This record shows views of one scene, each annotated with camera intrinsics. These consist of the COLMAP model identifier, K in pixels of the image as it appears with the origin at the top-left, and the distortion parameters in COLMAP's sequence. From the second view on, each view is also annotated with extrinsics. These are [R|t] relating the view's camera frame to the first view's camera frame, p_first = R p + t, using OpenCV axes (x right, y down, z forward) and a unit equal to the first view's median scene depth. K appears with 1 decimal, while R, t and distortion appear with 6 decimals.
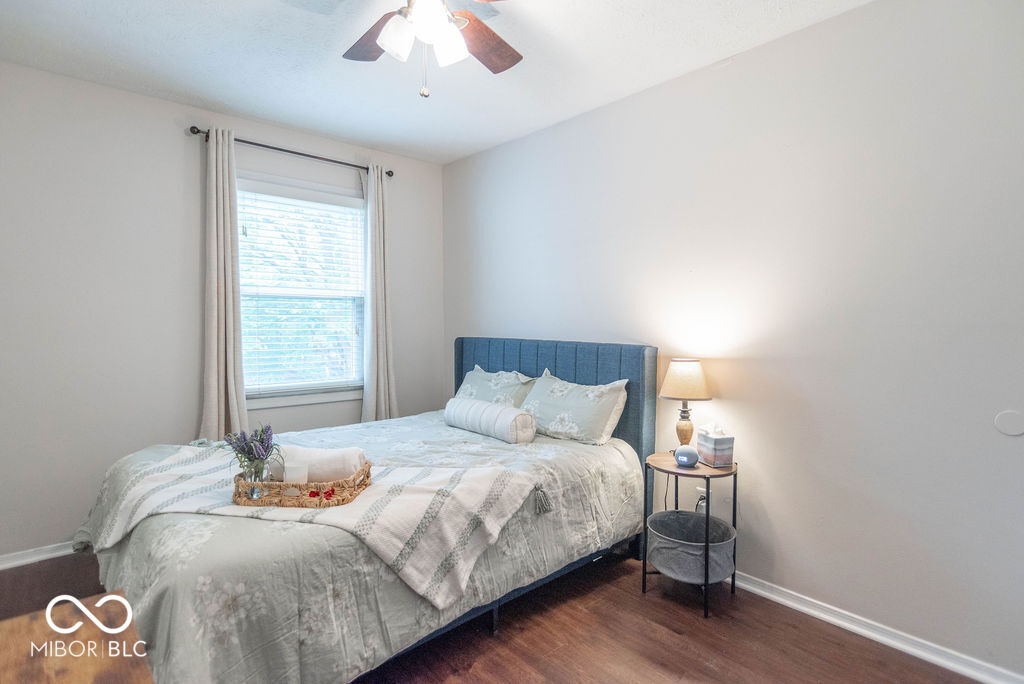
lens RADIAL K [[515.1, 0, 512.0], [0, 515.1, 344.4], [0, 0, 1]] dist [-0.002034, 0.003236]
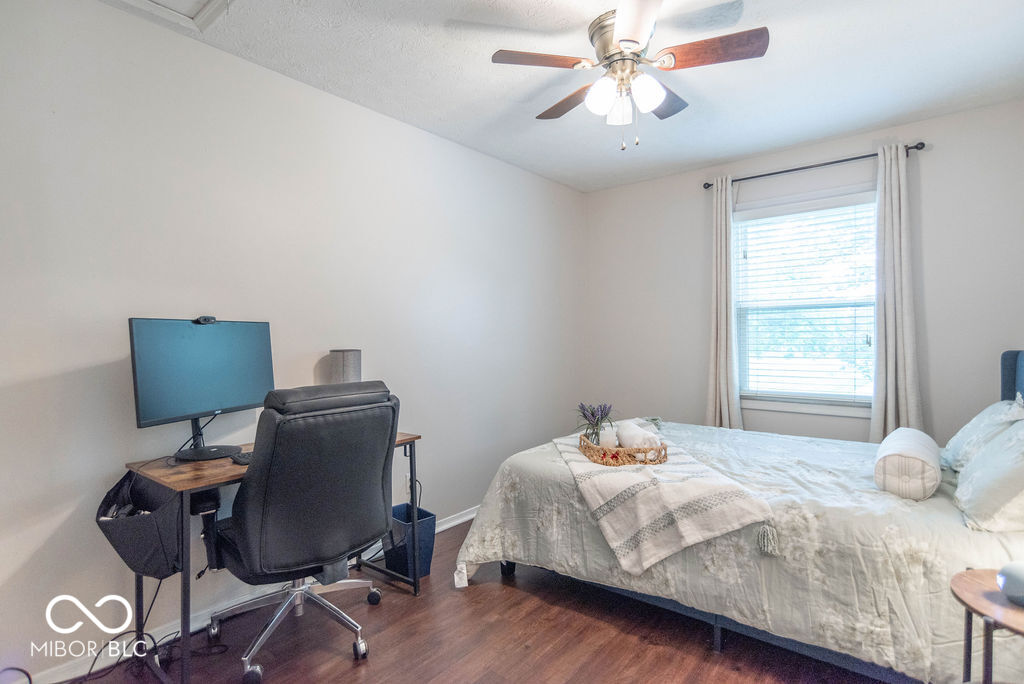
lens RADIAL K [[515.1, 0, 512.0], [0, 515.1, 344.4], [0, 0, 1]] dist [-0.002034, 0.003236]
pose [[0.163764, 0.009348, -0.986455, 0.899737], [-0.031962, 0.999480, 0.004166, -0.007513], [0.985982, 0.030847, 0.163977, 0.477475]]
